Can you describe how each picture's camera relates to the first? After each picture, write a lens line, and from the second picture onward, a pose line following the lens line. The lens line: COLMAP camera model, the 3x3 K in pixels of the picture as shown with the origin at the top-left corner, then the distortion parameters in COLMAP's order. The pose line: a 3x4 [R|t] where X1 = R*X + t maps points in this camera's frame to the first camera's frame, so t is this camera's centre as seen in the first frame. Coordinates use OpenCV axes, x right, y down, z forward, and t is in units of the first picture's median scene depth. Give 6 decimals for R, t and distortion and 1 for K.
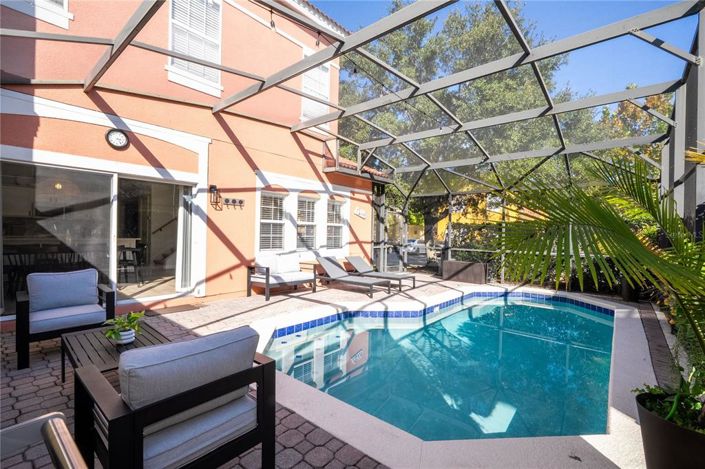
lens RADIAL K [[321.2, 0, 353.2], [0, 321.2, 234.3], [0, 0, 1]] dist [0.001435, 0.000612]
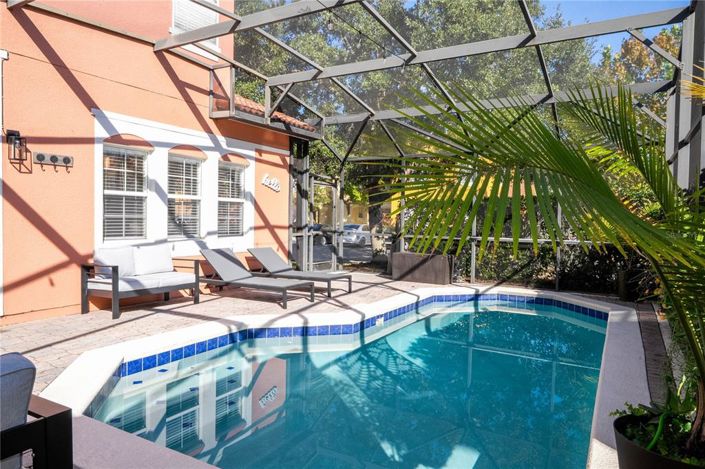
lens RADIAL K [[470.5, 0, 352.5], [0, 470.5, 233.3], [0, 0, 1]] dist [0.007612, -0.003857]
pose [[0.984884, -0.009255, 0.172966, 0.026271], [0.003756, 0.999478, 0.032090, 0.010353], [-0.173172, -0.030955, 0.984405, 0.016476]]
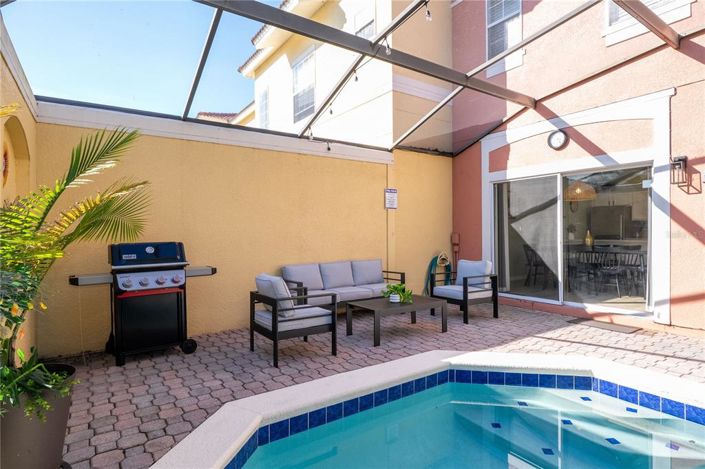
lens RADIAL K [[378.6, 0, 355.1], [0, 378.6, 233.2], [0, 0, 1]] dist [-0.002006, -0.000061]
pose [[-0.259904, -0.019538, -0.965437, 0.388796], [-0.007080, 0.999807, -0.018327, 0.017004], [0.965609, 0.002072, -0.259992, 0.465788]]
